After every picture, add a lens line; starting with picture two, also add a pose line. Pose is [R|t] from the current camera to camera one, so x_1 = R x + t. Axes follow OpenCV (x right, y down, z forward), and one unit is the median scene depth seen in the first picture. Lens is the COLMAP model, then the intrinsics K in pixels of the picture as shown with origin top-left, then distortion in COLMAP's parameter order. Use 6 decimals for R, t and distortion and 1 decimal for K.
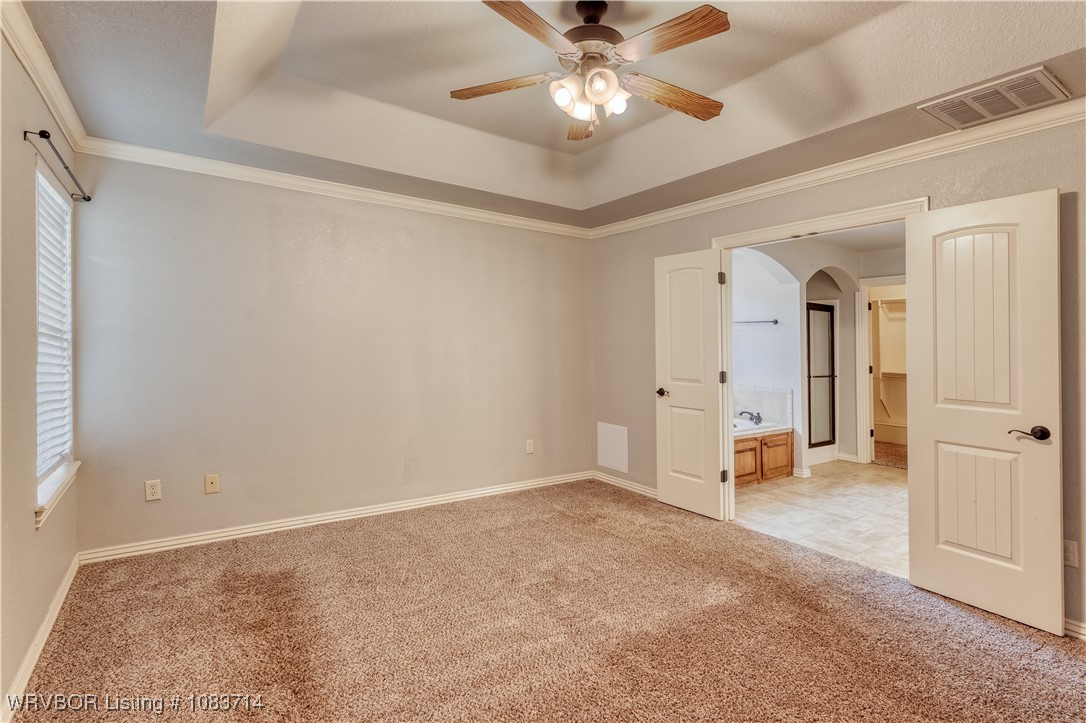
lens RADIAL K [[537.8, 0, 542.8], [0, 537.8, 355.3], [0, 0, 1]] dist [0.000121, 0.000548]
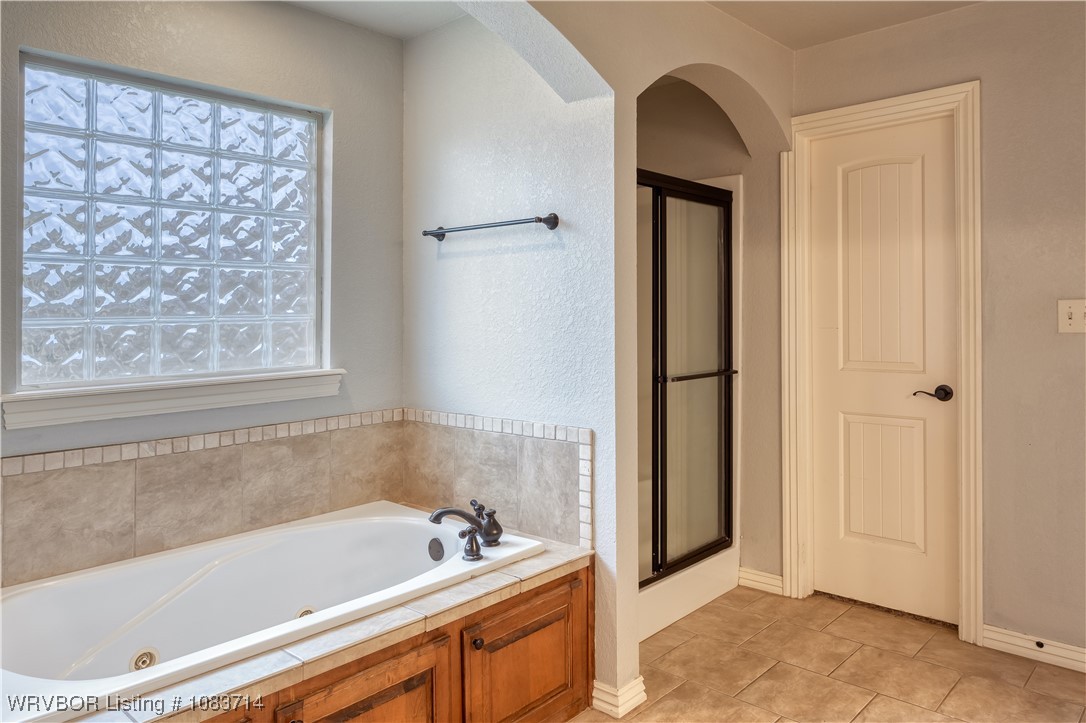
lens RADIAL K [[739.8, 0, 539.9], [0, 739.8, 365.1], [0, 0, 1]] dist [0.004769, 0.000644]
pose [[0.980610, -0.028858, 0.193834, 0.359306], [0.015397, 0.997386, 0.070597, -0.007771], [-0.195365, -0.066244, 0.978491, 0.596533]]
